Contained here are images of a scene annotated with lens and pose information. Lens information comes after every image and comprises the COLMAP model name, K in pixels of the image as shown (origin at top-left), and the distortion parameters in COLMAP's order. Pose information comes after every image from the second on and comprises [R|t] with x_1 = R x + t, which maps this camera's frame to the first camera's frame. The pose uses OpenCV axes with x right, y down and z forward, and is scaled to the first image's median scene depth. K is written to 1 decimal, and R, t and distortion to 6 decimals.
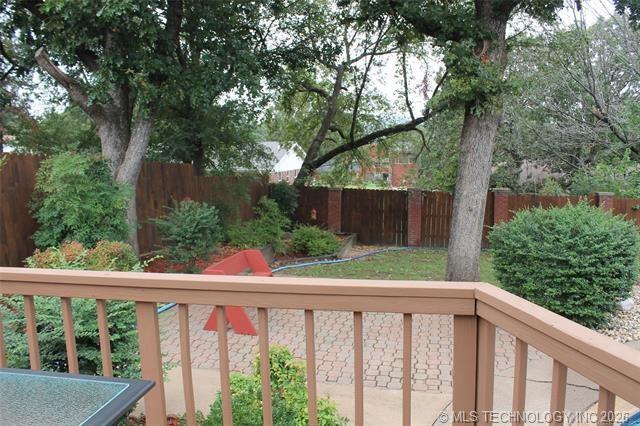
lens RADIAL K [[545.1, 0, 320.0], [0, 545.1, 213.0], [0, 0, 1]] dist [-0.151816, 0.153594]
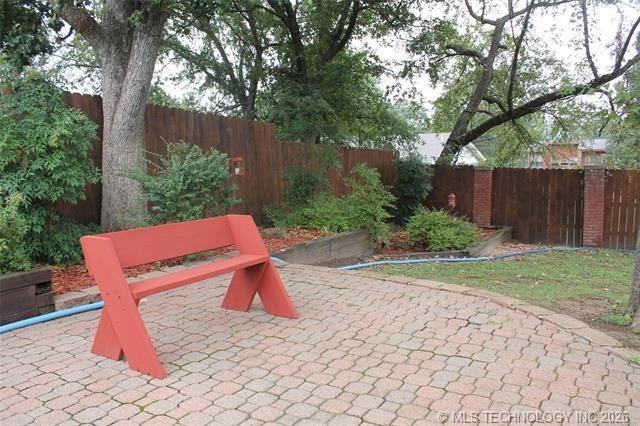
lens RADIAL K [[545.1, 0, 320.0], [0, 545.1, 213.0], [0, 0, 1]] dist [-0.151816, 0.153594]
pose [[0.945708, 0.019545, -0.324431, 0.058209], [-0.023409, 0.999694, -0.008011, 0.030390], [0.324175, 0.015171, 0.945876, 0.221409]]
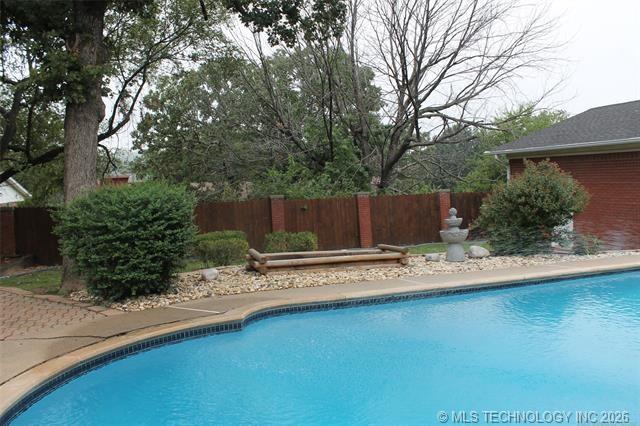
lens RADIAL K [[545.1, 0, 320.0], [0, 545.1, 213.0], [0, 0, 1]] dist [-0.151816, 0.153594]
pose [[0.904106, -0.058900, 0.423228, 0.136568], [0.084867, 0.995474, -0.042757, 0.048530], [-0.418795, 0.074575, 0.905014, -0.040002]]
